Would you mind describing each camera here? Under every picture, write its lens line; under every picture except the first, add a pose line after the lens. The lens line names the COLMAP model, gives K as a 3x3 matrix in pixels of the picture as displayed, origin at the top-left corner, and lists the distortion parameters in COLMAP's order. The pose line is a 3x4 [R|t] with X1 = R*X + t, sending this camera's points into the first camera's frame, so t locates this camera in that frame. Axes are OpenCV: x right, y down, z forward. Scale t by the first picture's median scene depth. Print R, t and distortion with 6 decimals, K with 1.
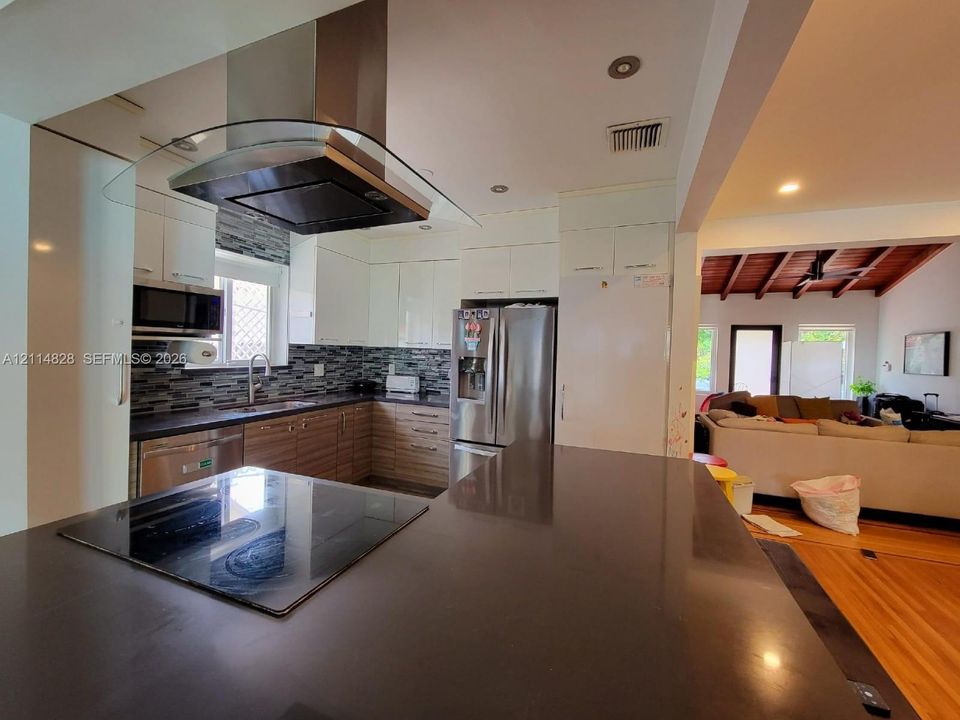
lens RADIAL K [[393.4, 0, 480.7], [0, 393.4, 358.5], [0, 0, 1]] dist [-0.000682, -0.000195]
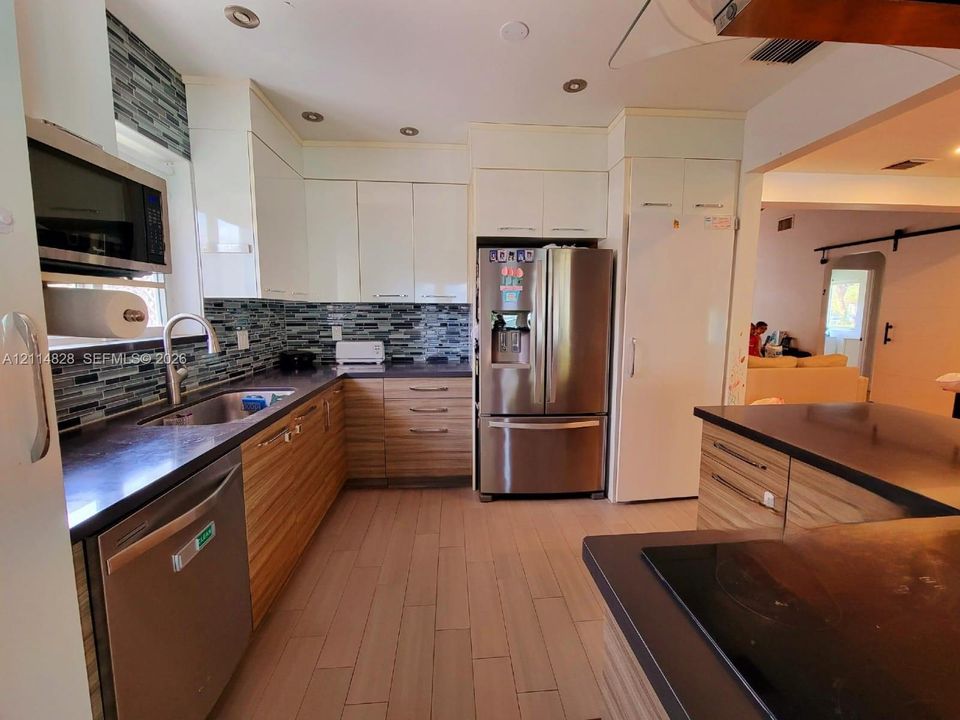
lens RADIAL K [[393.4, 0, 479.4], [0, 393.4, 358.3], [0, 0, 1]] dist [-0.000682, -0.000195]
pose [[0.895729, -0.080525, 0.437248, -0.387615], [0.034833, 0.993149, 0.111544, 0.001046], [-0.443235, -0.084682, 0.892397, 0.279833]]
